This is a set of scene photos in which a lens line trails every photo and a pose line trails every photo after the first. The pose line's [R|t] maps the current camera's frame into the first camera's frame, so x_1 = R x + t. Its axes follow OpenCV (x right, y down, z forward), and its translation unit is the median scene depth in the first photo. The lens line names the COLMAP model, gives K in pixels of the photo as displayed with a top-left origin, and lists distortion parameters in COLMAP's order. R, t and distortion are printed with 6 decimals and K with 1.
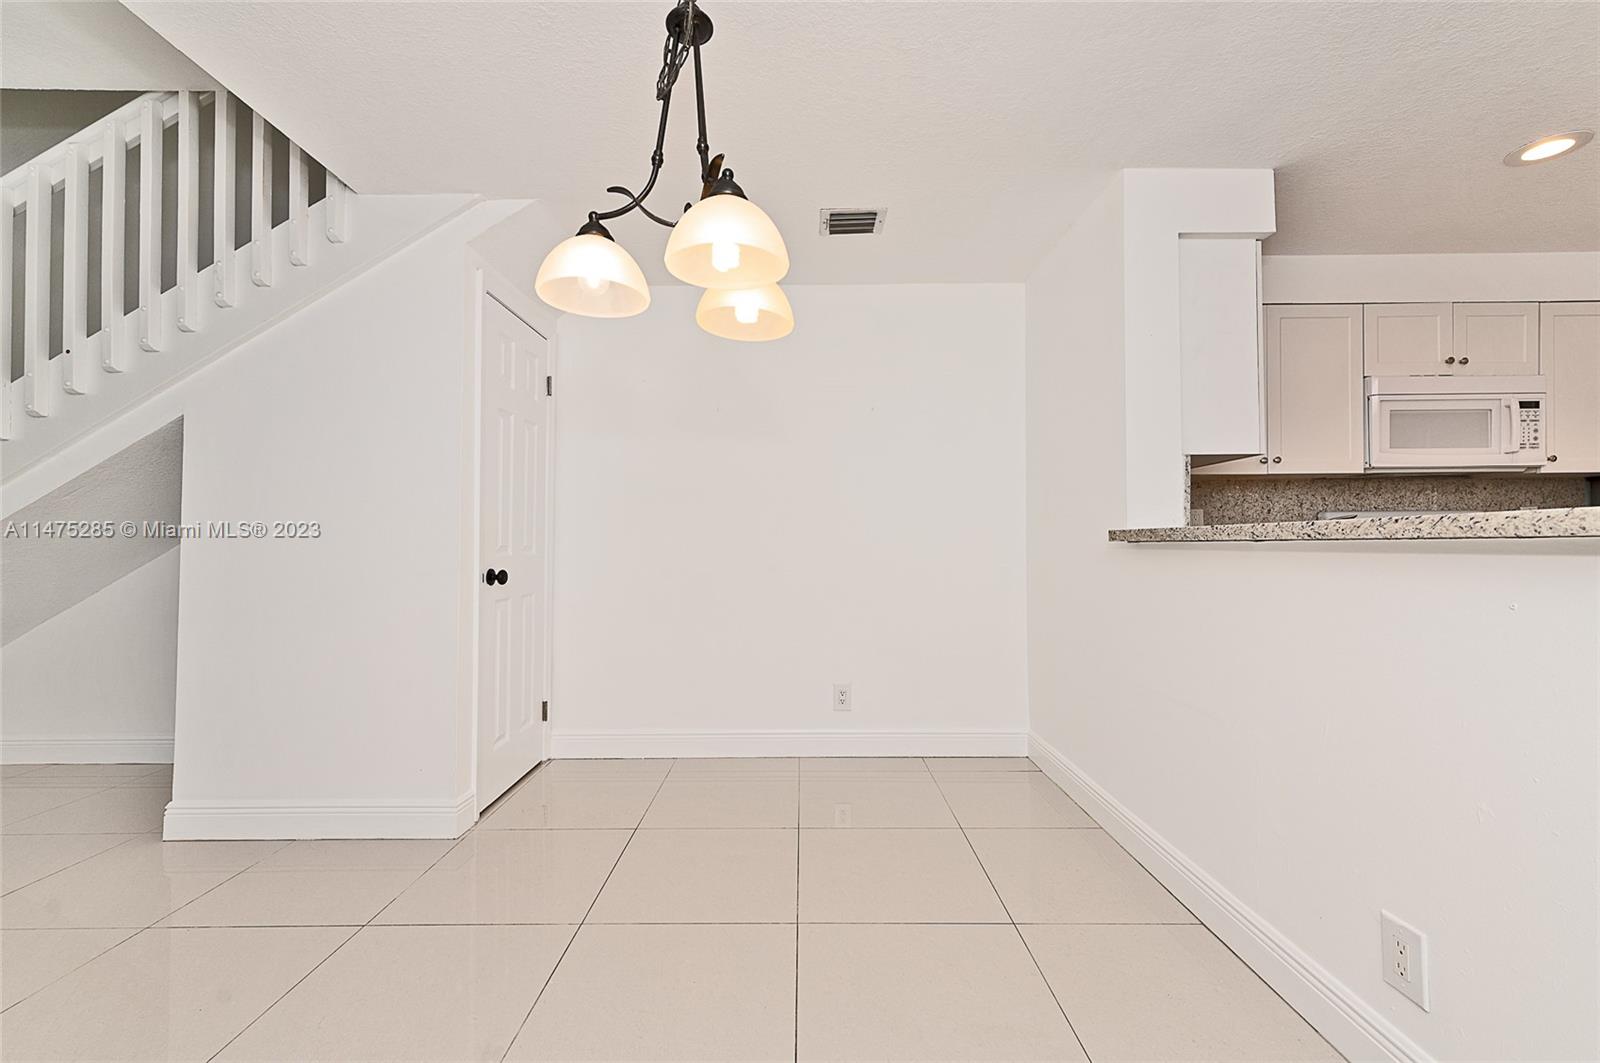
lens RADIAL K [[664.7, 0, 803.1], [0, 664.7, 532.9], [0, 0, 1]] dist [0.003706, 0.000174]
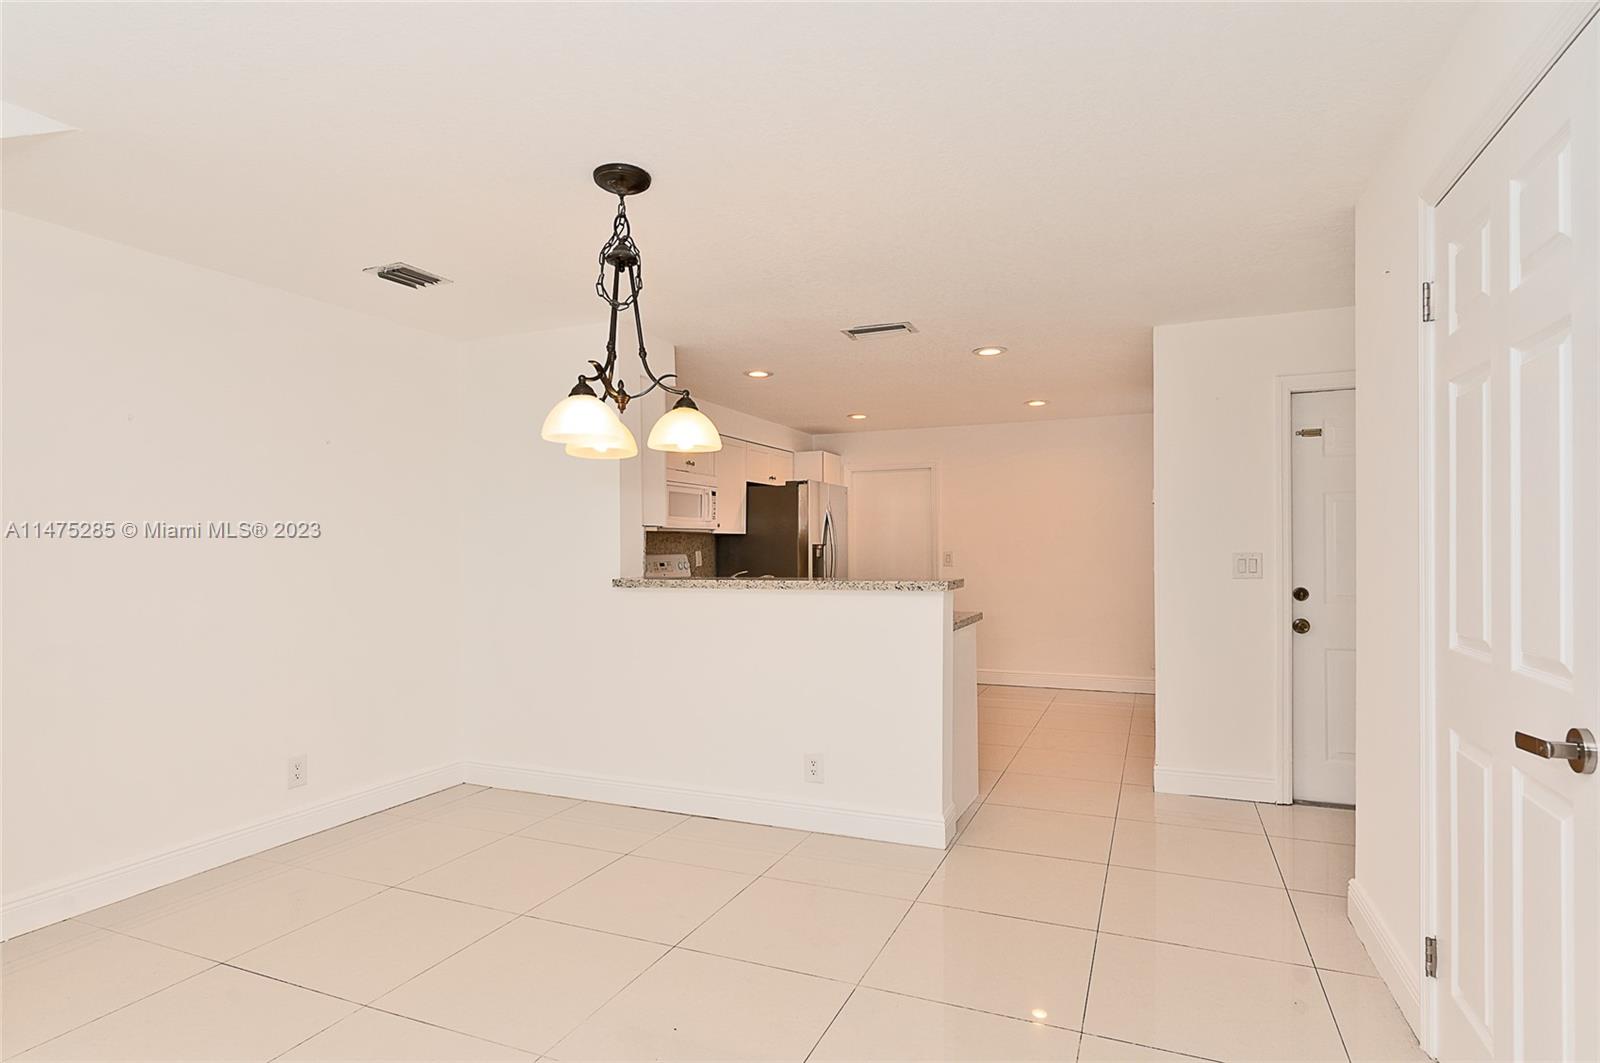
lens RADIAL K [[834.7, 0, 794.4], [0, 834.7, 548.5], [0, 0, 1]] dist [0.002705, 0.000107]
pose [[0.400514, -0.001265, 0.916290, -0.760772], [-0.011451, 0.999914, 0.006385, -0.066831], [-0.916219, -0.013050, 0.400466, -0.037931]]
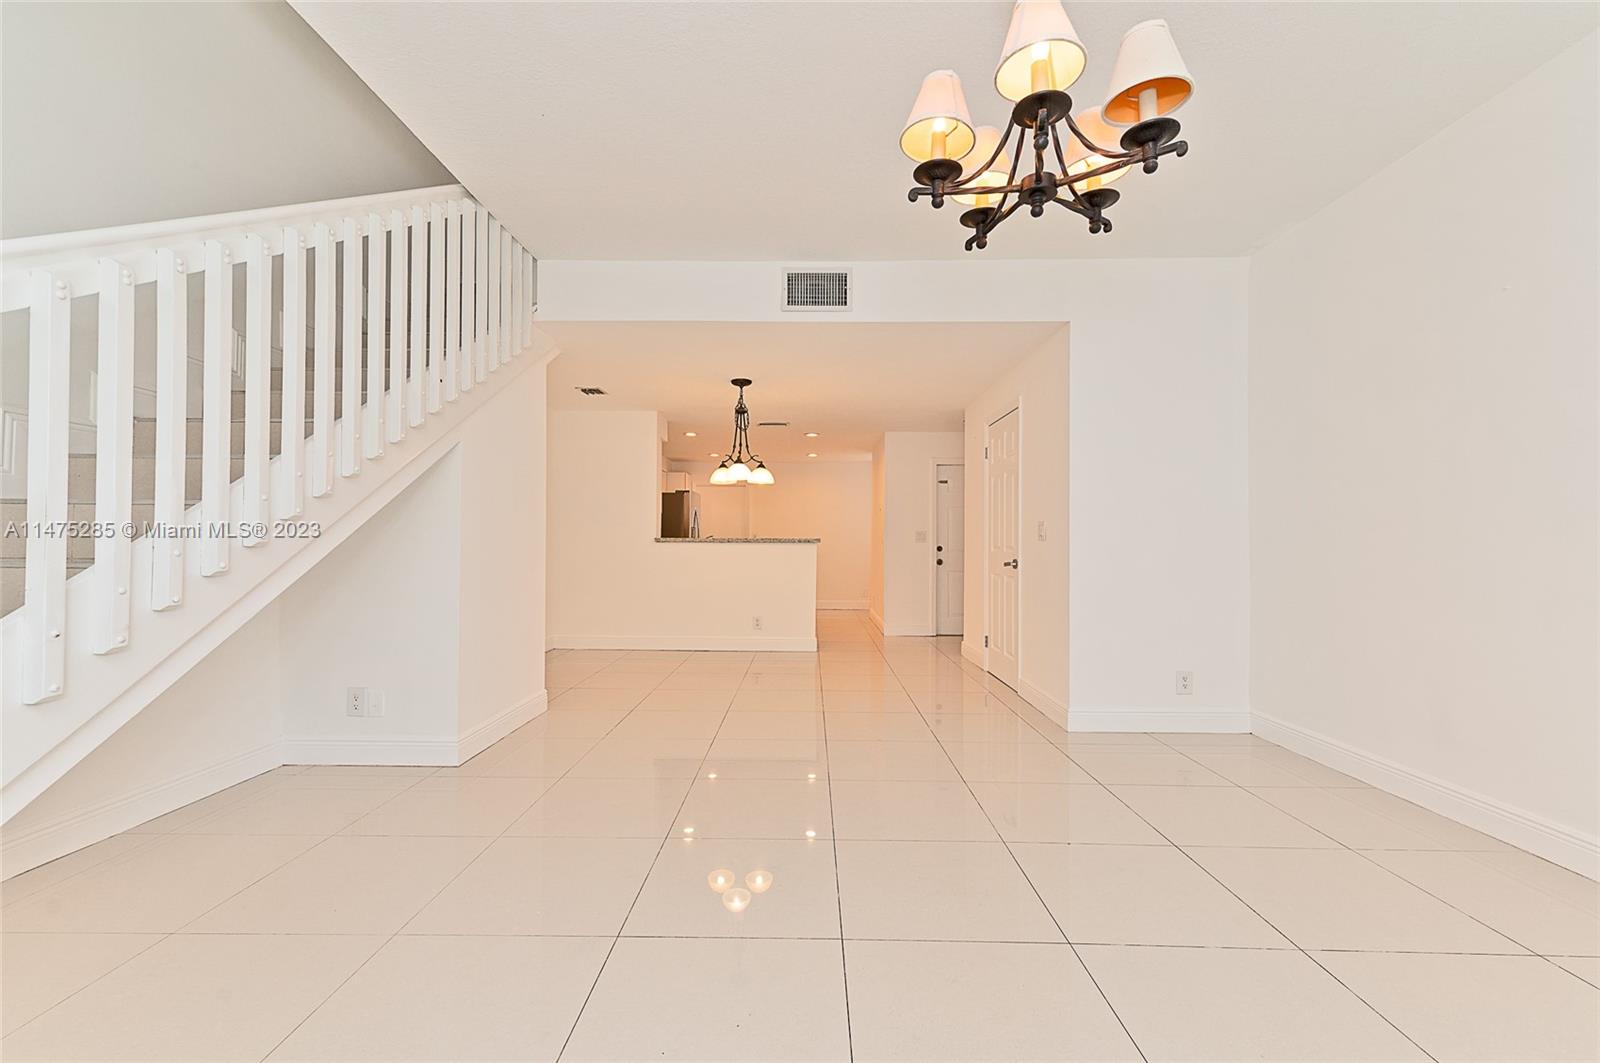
lens RADIAL K [[664.7, 0, 801.2], [0, 664.7, 533.4], [0, 0, 1]] dist [0.003706, 0.000174]
pose [[0.020583, 0.015056, 0.999675, -1.781855], [-0.024713, 0.999589, -0.014546, -0.003366], [-0.999483, -0.024405, 0.020946, 0.234465]]
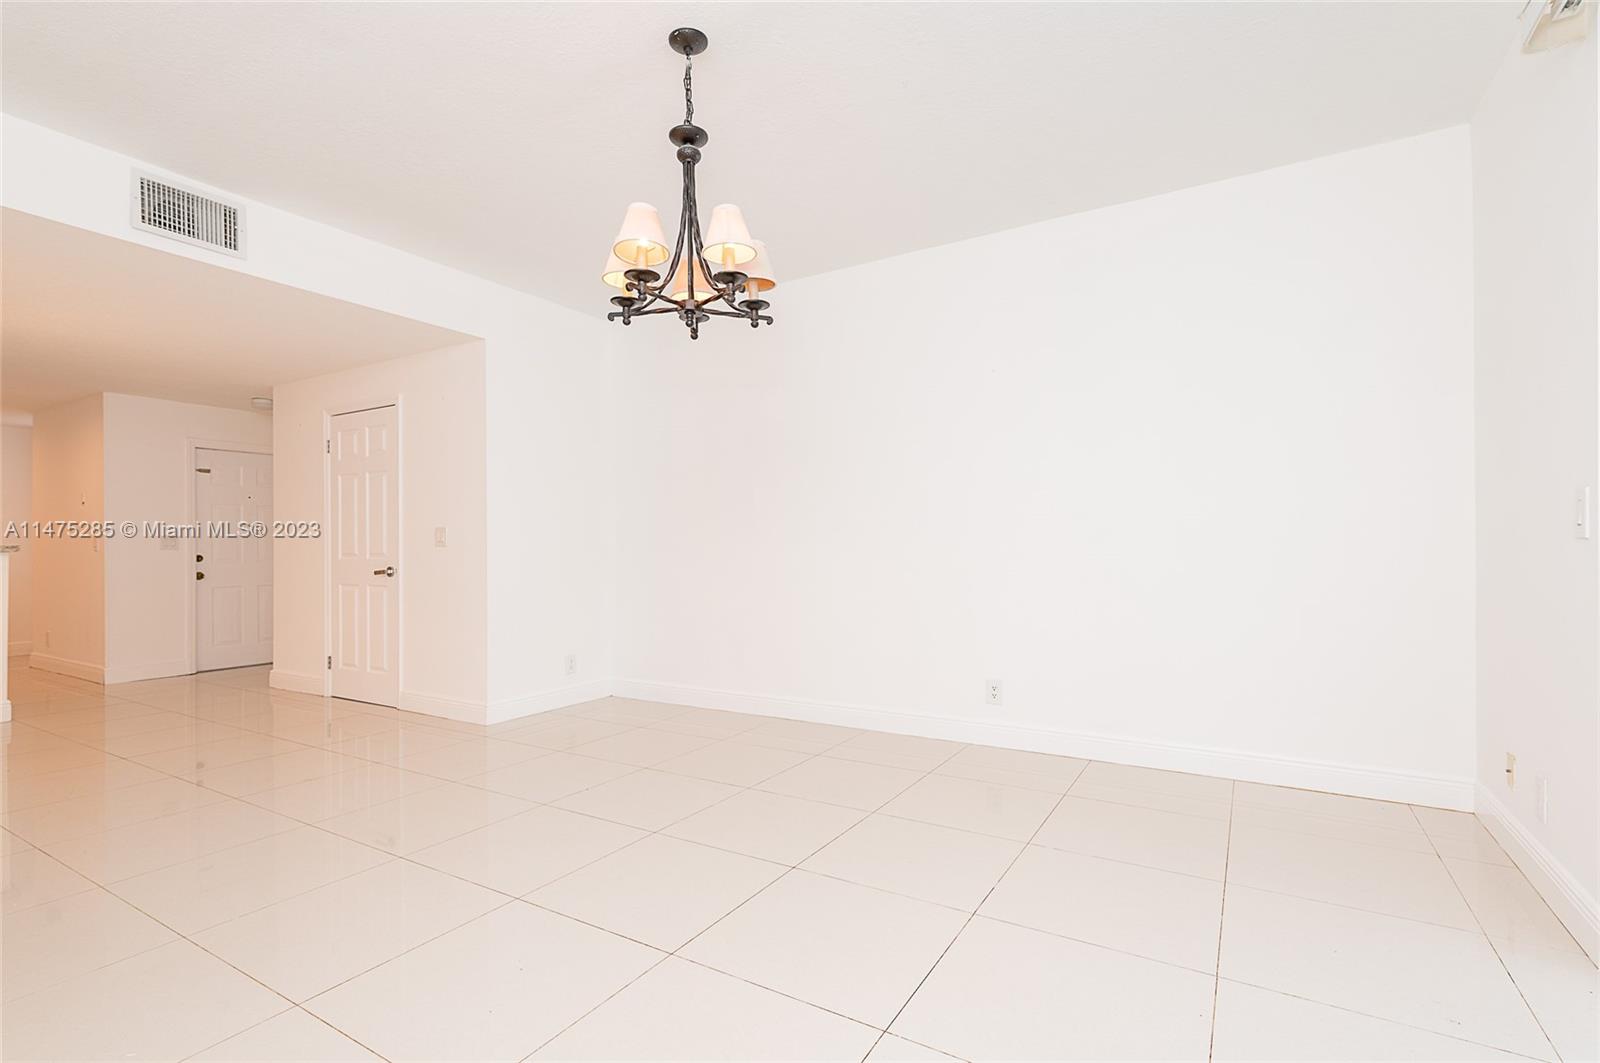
lens RADIAL K [[734.5, 0, 793.8], [0, 734.5, 540.9], [0, 0, 1]] dist [-0.010432, -0.000628]
pose [[-0.856765, 0.010936, 0.515591, -1.797055], [-0.003339, 0.999637, -0.026752, 0.005399], [-0.515696, -0.024642, -0.856417, 0.683066]]
